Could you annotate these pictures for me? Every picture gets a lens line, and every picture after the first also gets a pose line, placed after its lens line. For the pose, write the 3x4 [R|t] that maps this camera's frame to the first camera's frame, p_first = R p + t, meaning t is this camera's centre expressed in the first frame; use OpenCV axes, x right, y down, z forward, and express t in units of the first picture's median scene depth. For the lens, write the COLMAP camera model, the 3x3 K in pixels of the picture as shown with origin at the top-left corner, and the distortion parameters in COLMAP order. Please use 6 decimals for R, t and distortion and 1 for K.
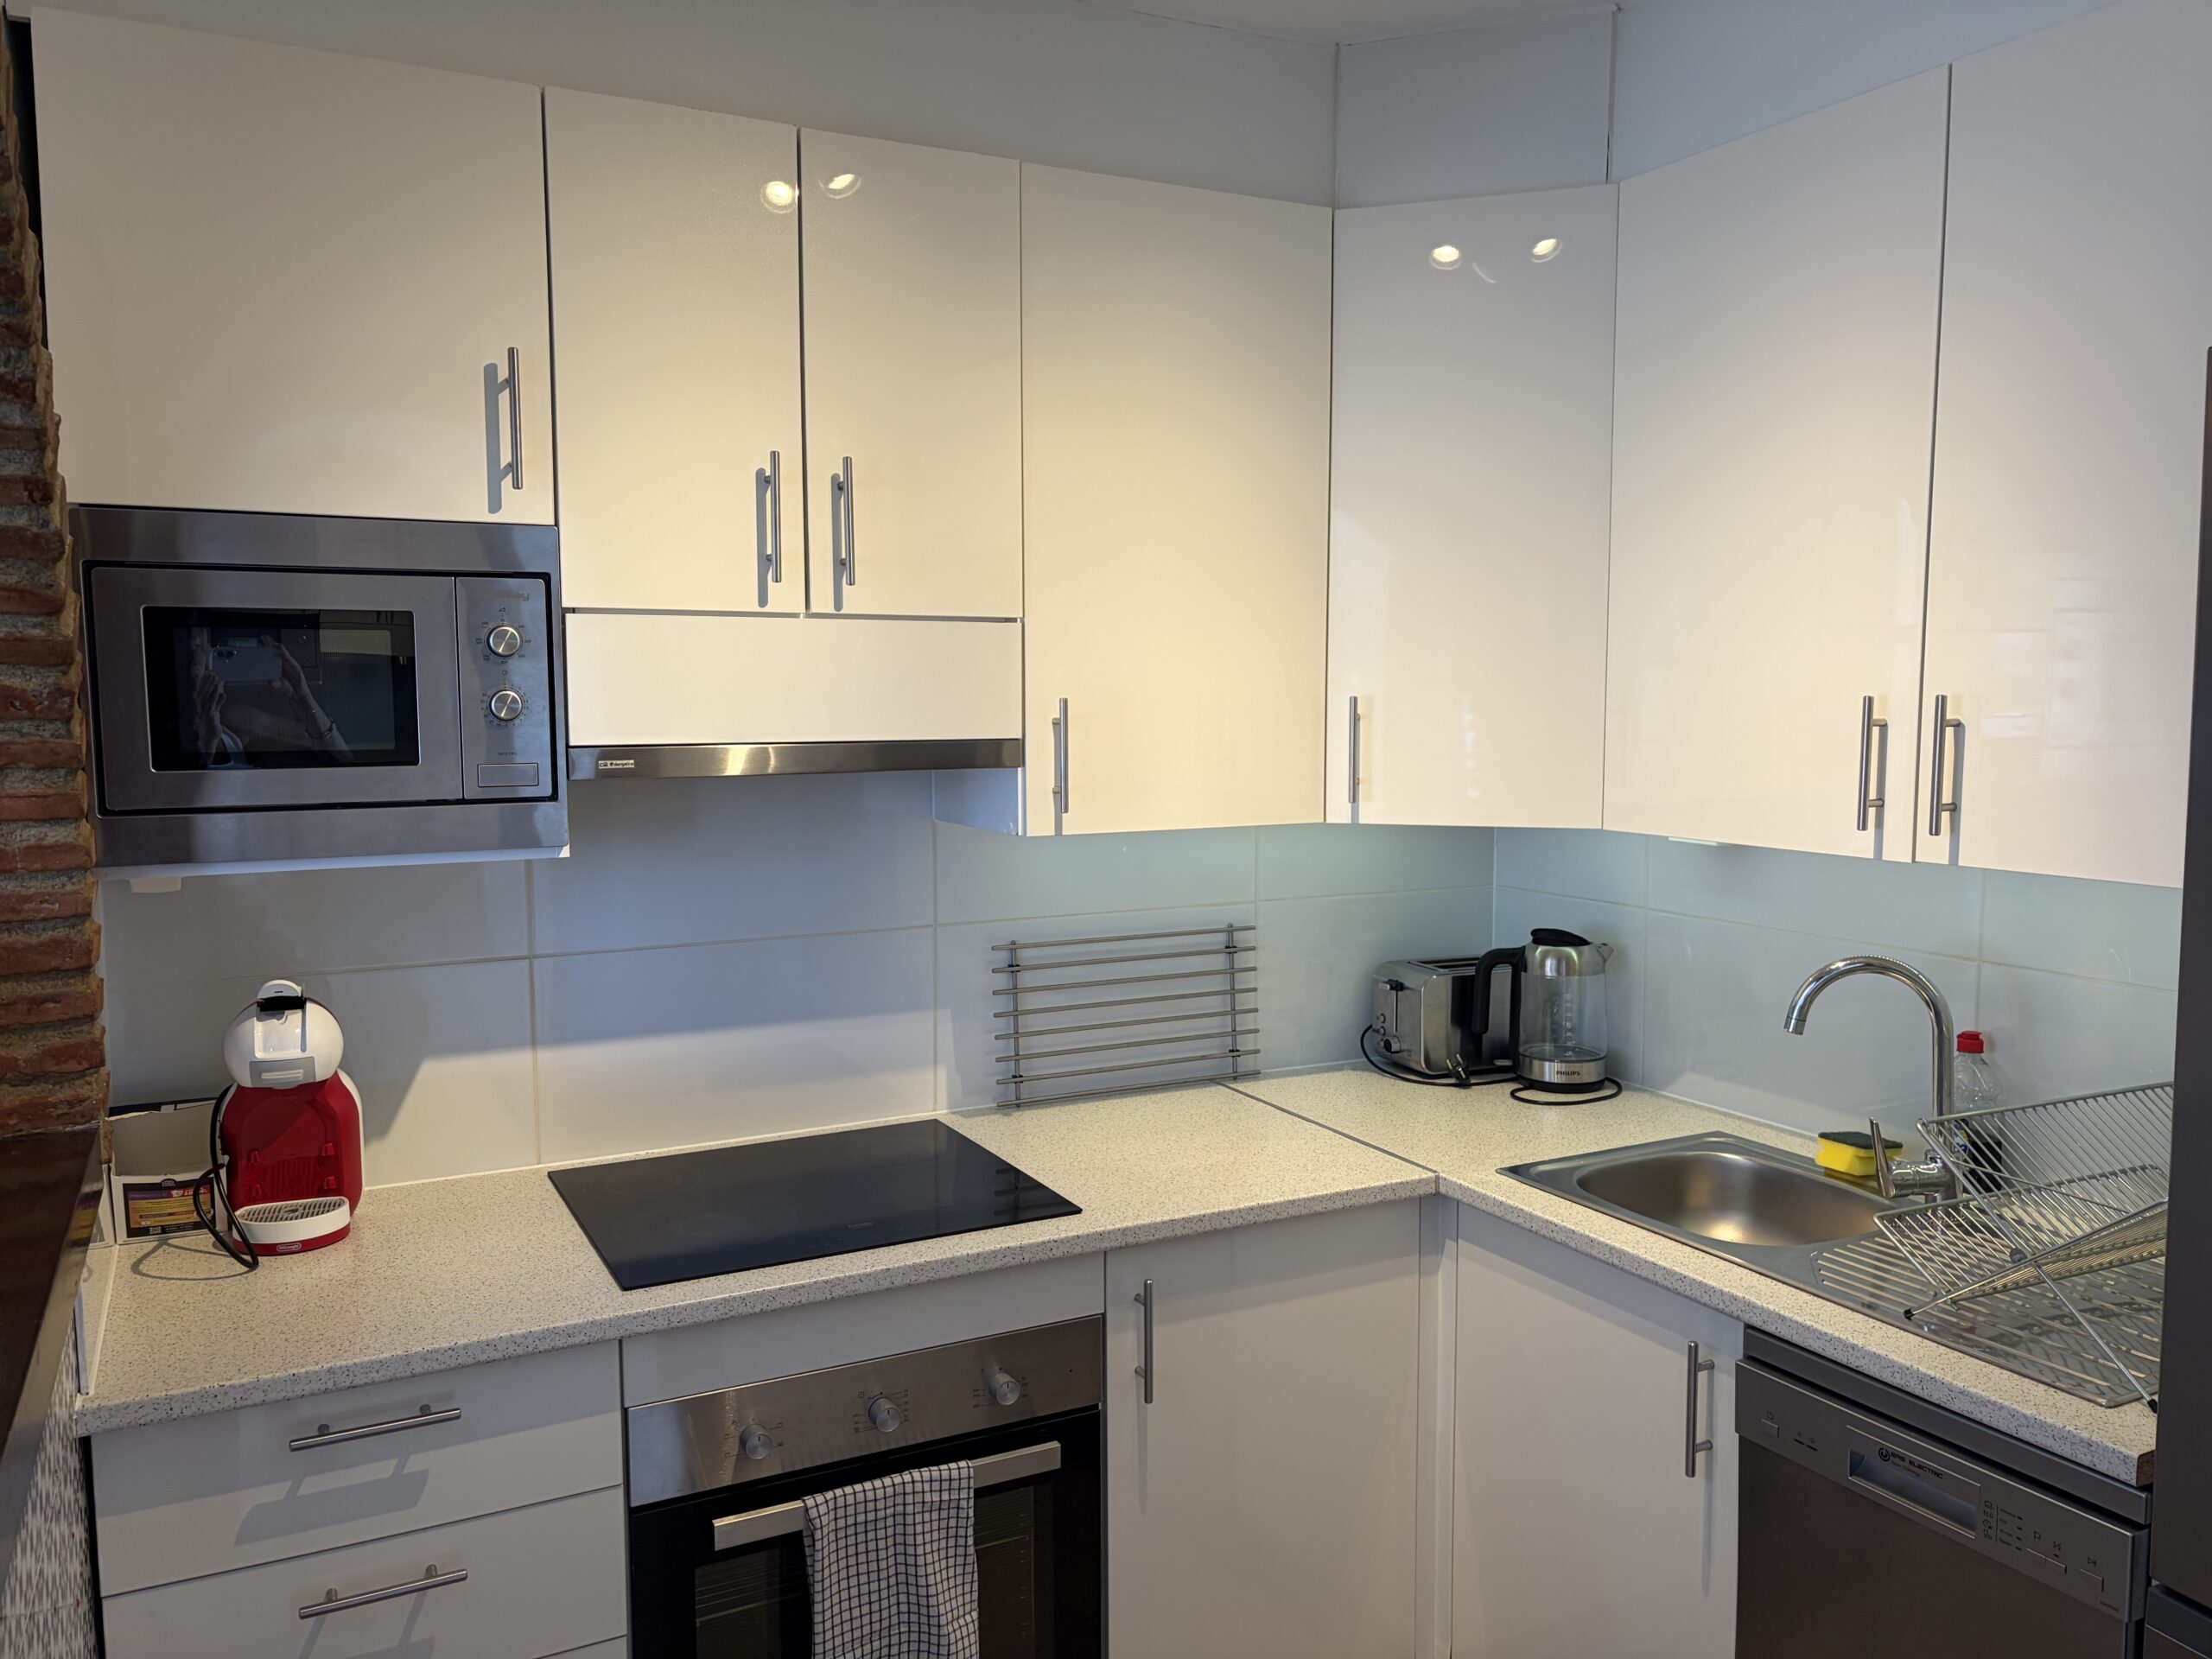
lens RADIAL K [[1665.3, 0, 1092.0], [0, 1665.3, 845.0], [0, 0, 1]] dist [0.040199, -0.043937]
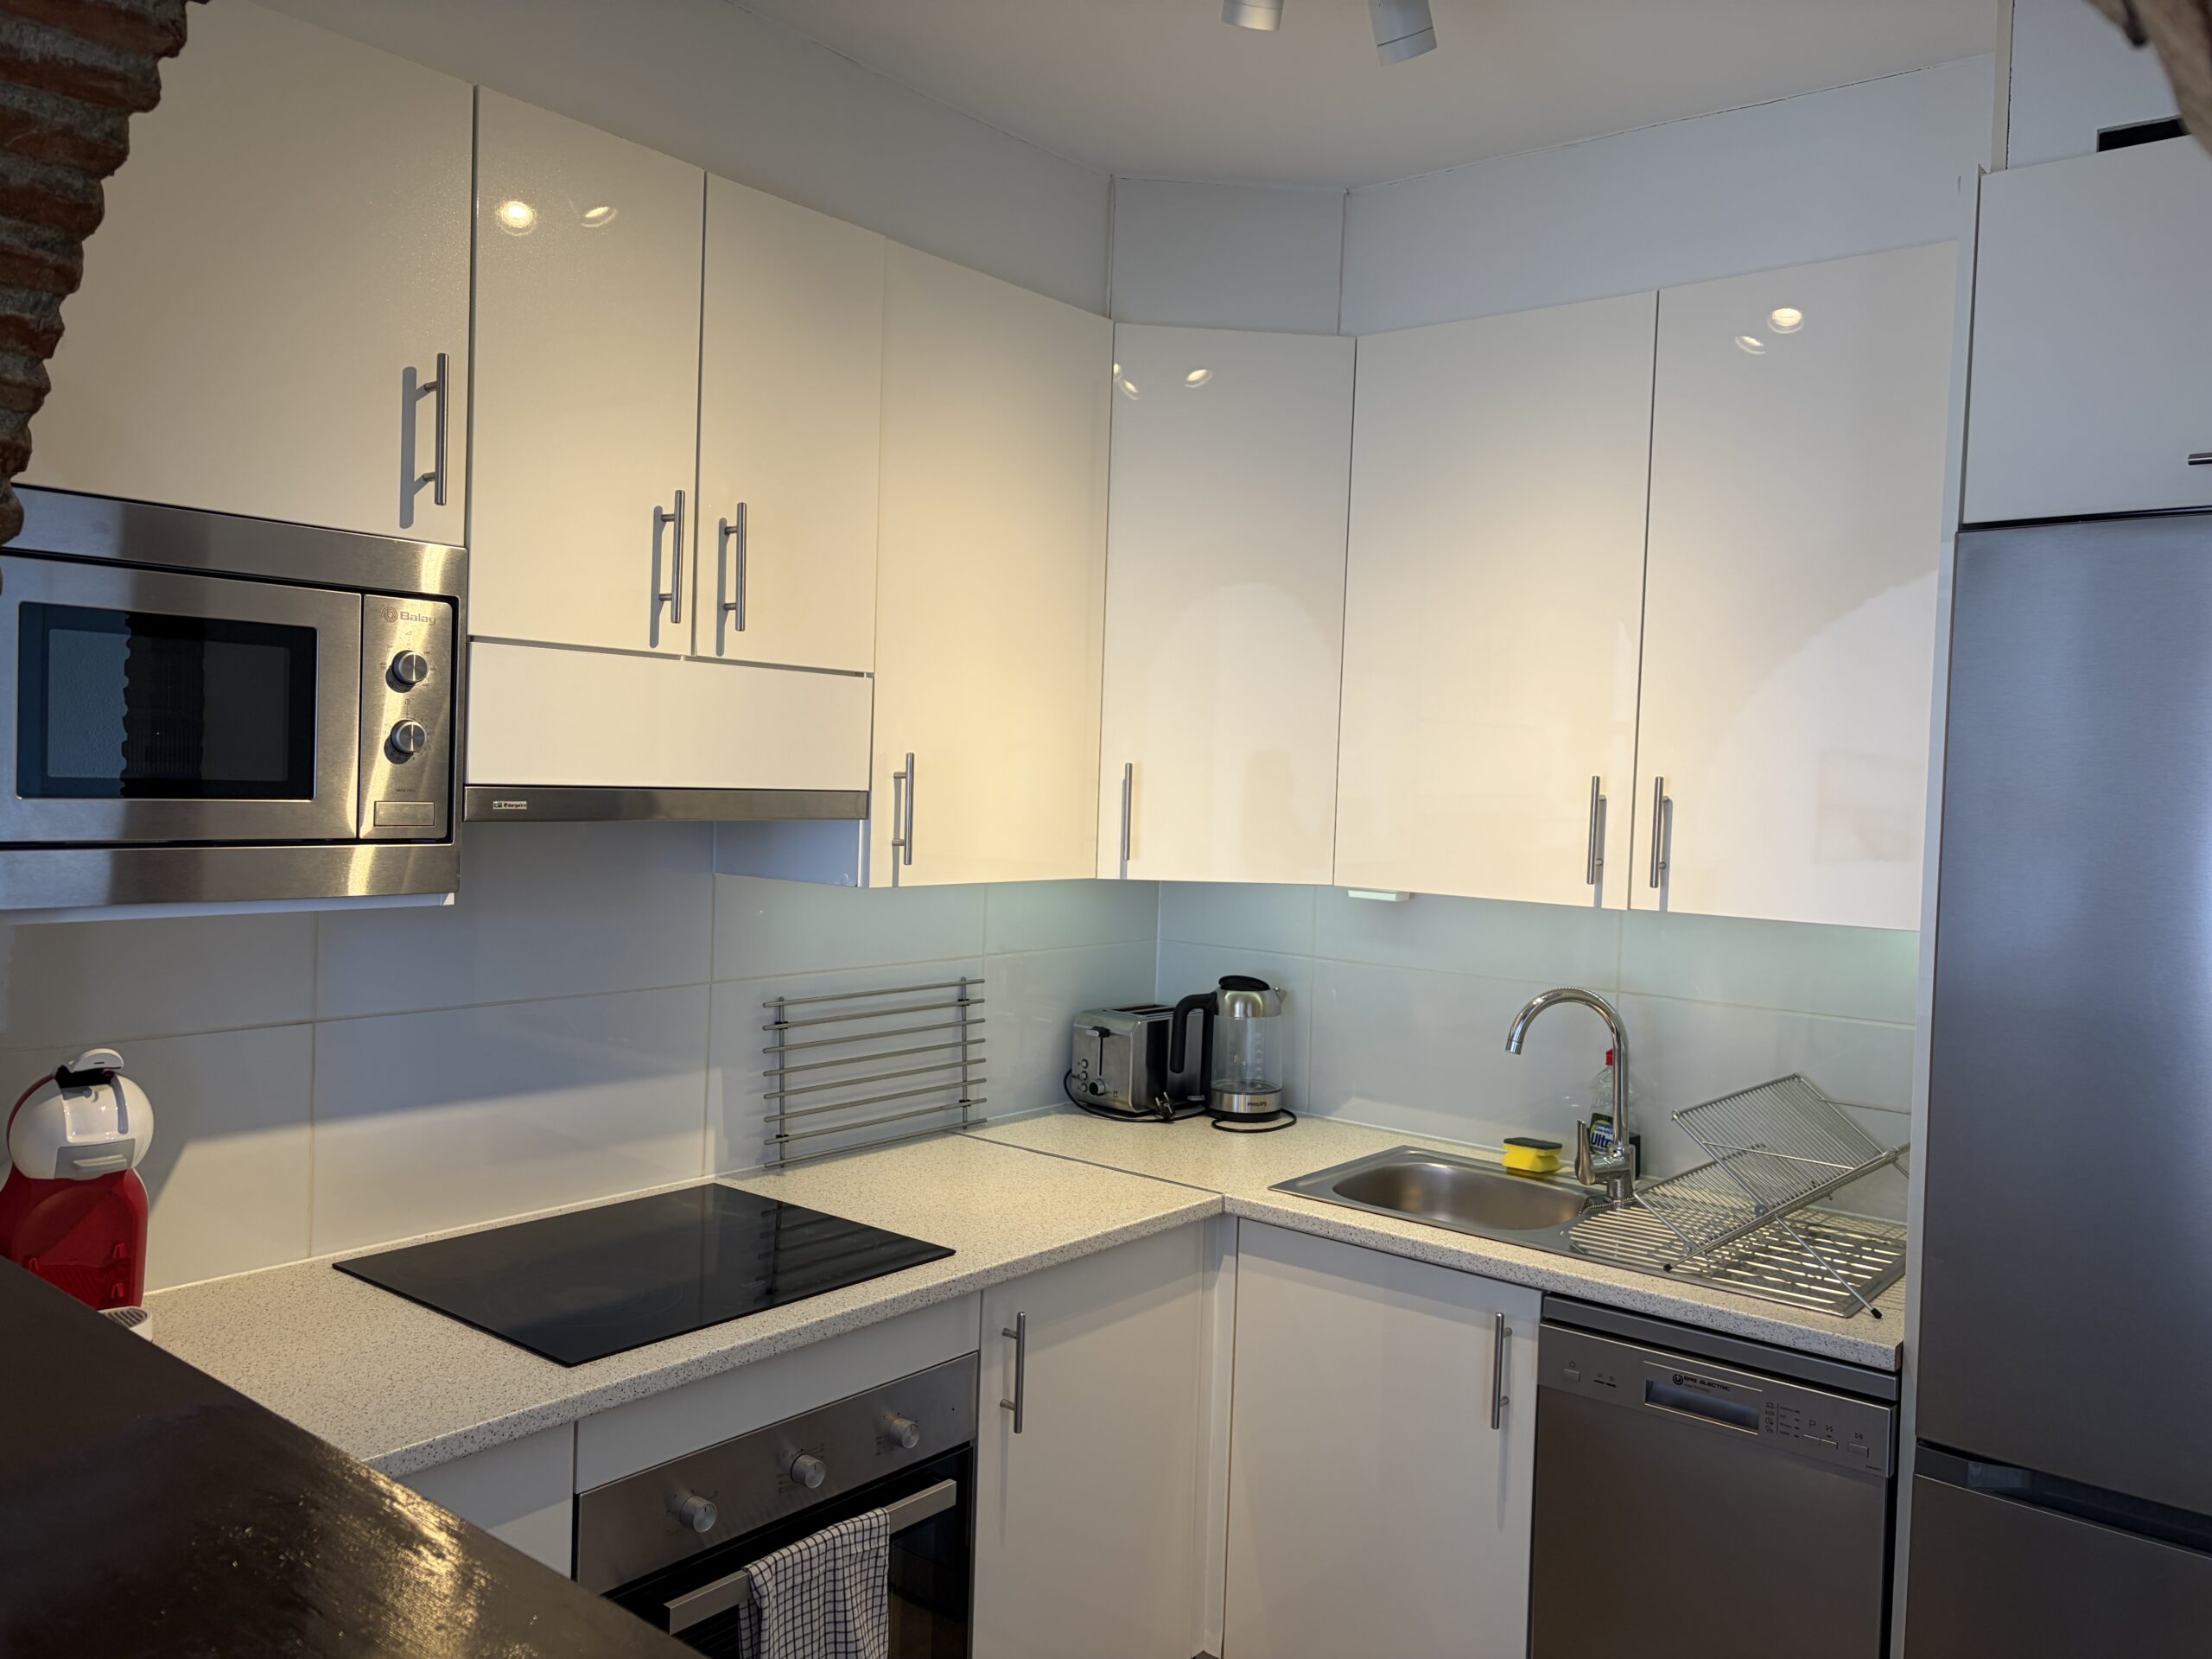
lens RADIAL K [[1665.3, 0, 1117.0], [0, 1665.3, 845.0], [0, 0, 1]] dist [0.040199, -0.043937]
pose [[0.914335, 0.016068, 0.404639, -0.351221], [0.002536, 0.998966, -0.045399, 0.017068], [-0.404950, 0.042536, 0.913349, 0.010873]]
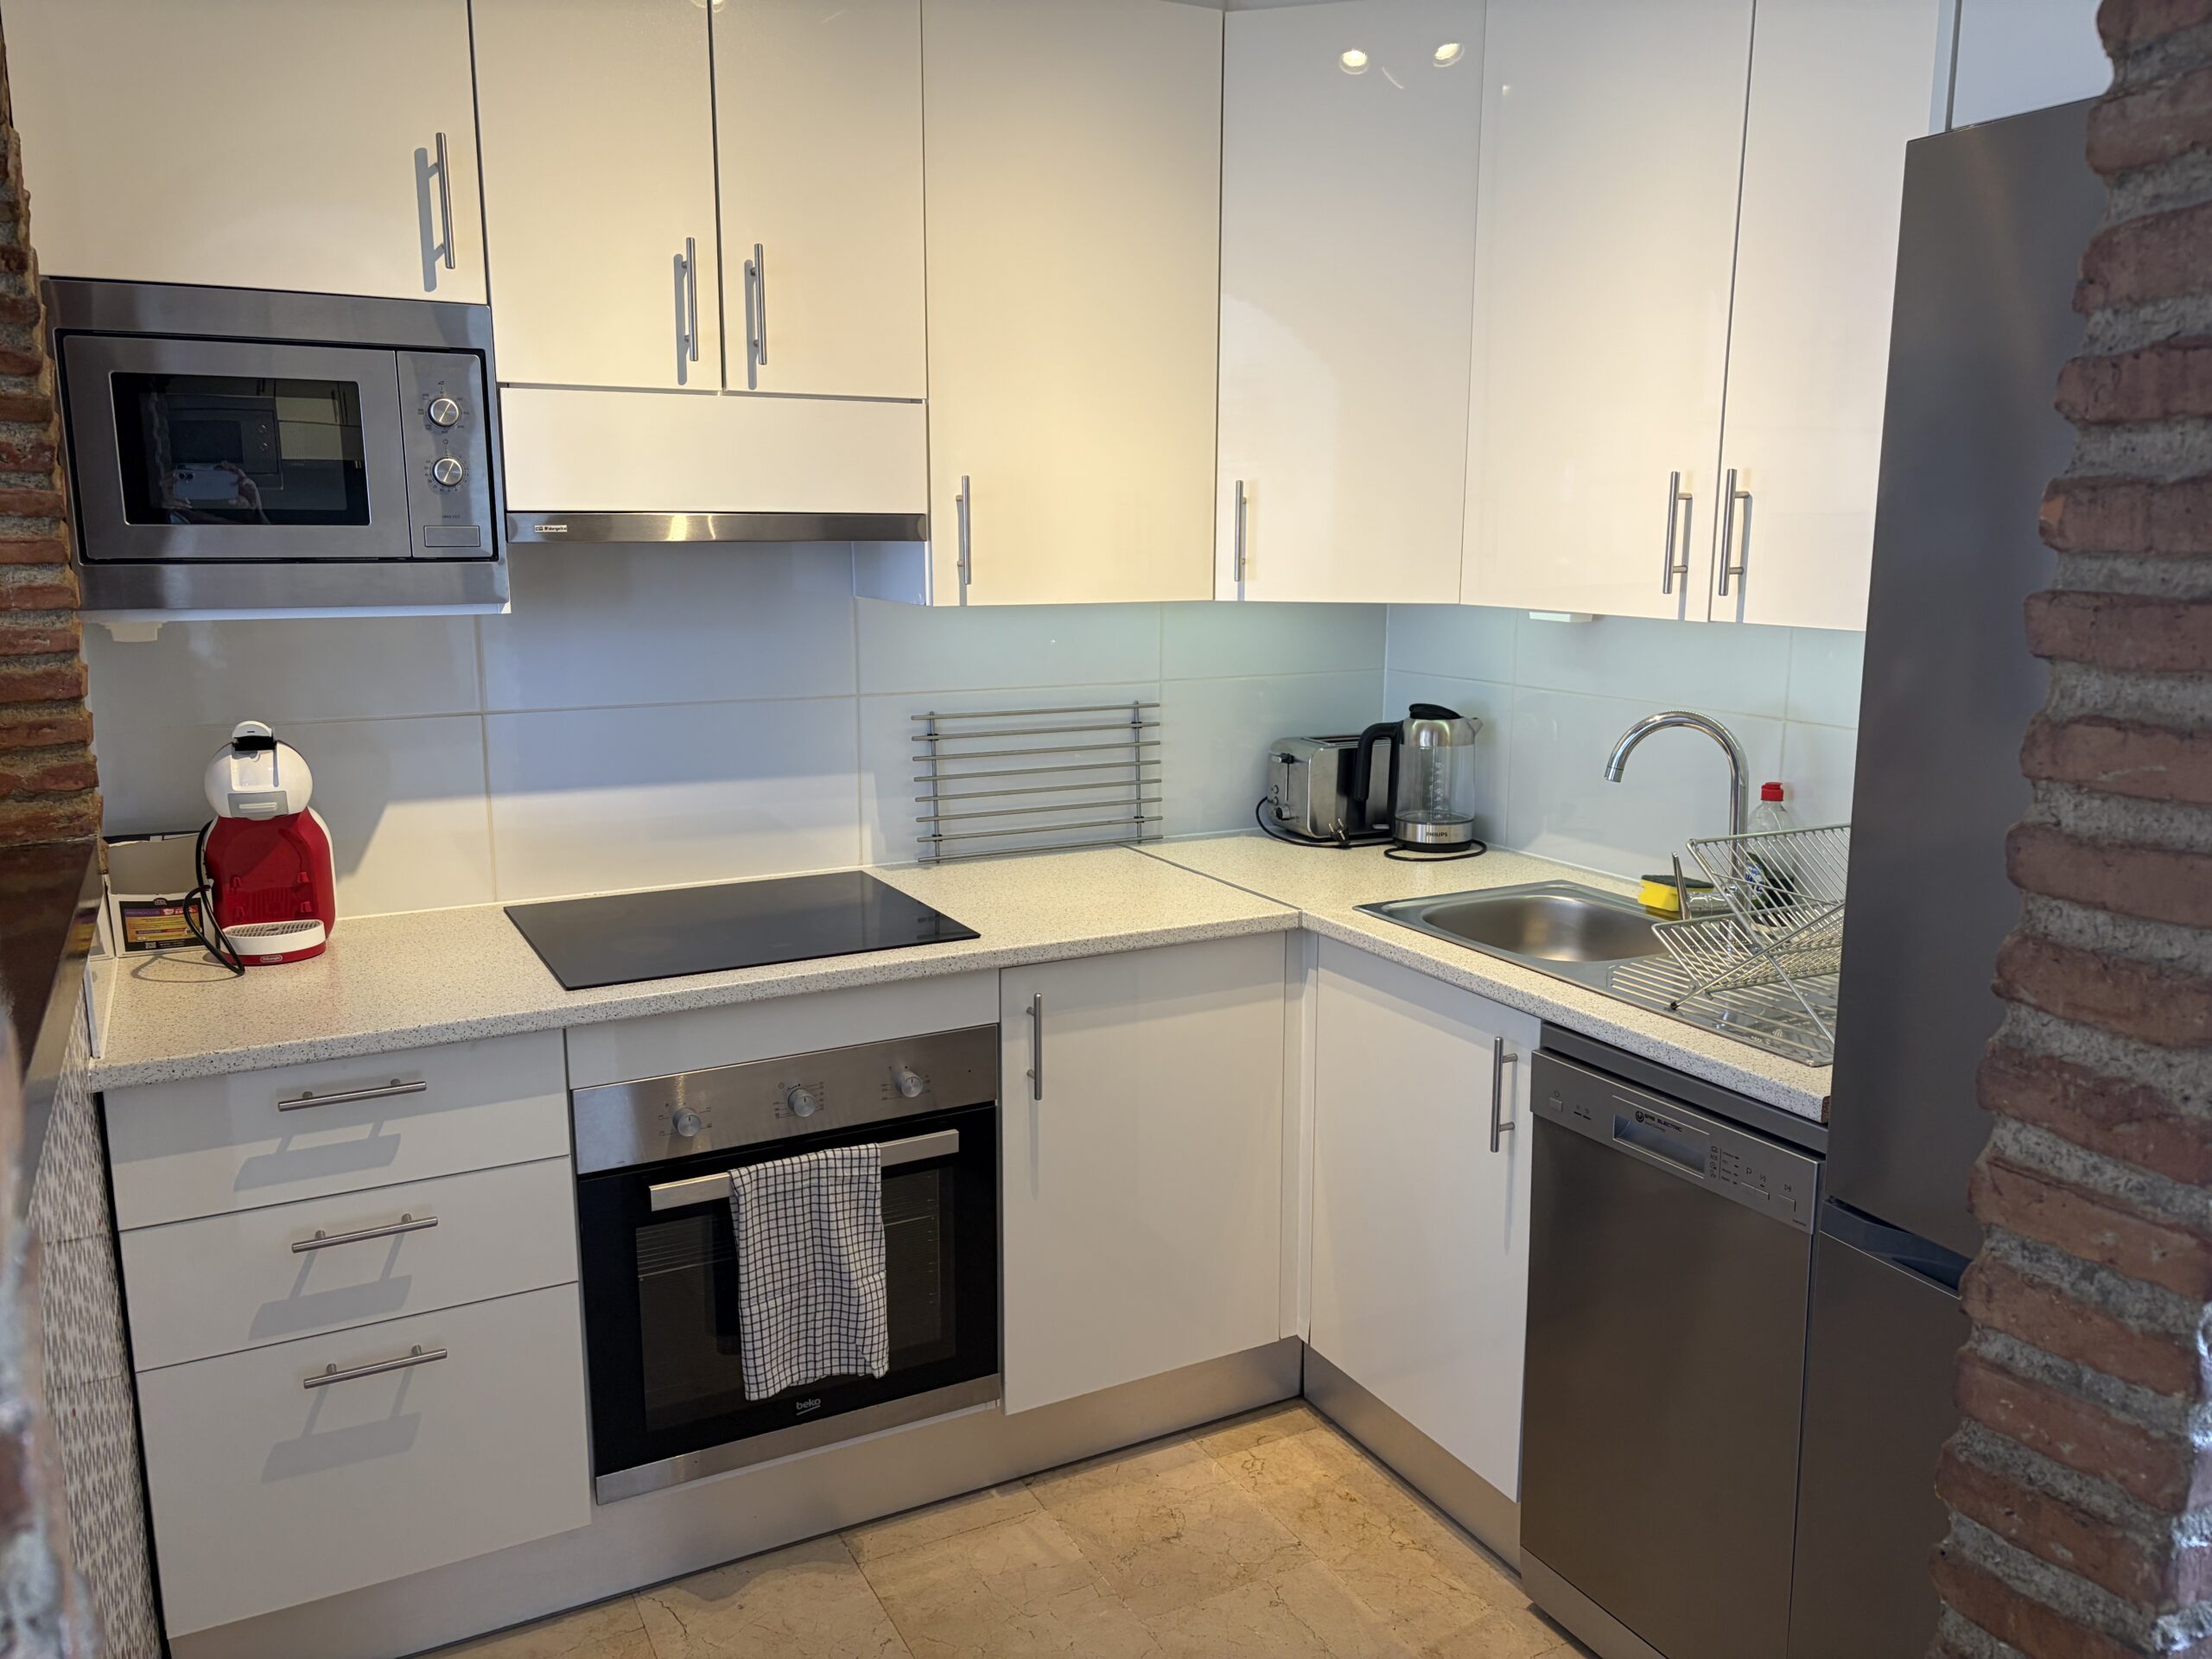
lens RADIAL K [[1665.3, 0, 1101.6], [0, 1665.3, 837.1], [0, 0, 1]] dist [0.040199, -0.043937]
pose [[0.999861, 0.003472, 0.016289, 0.060829], [-0.004987, 0.995569, 0.093897, 0.048511], [-0.015891, -0.093966, 0.995449, -0.122681]]
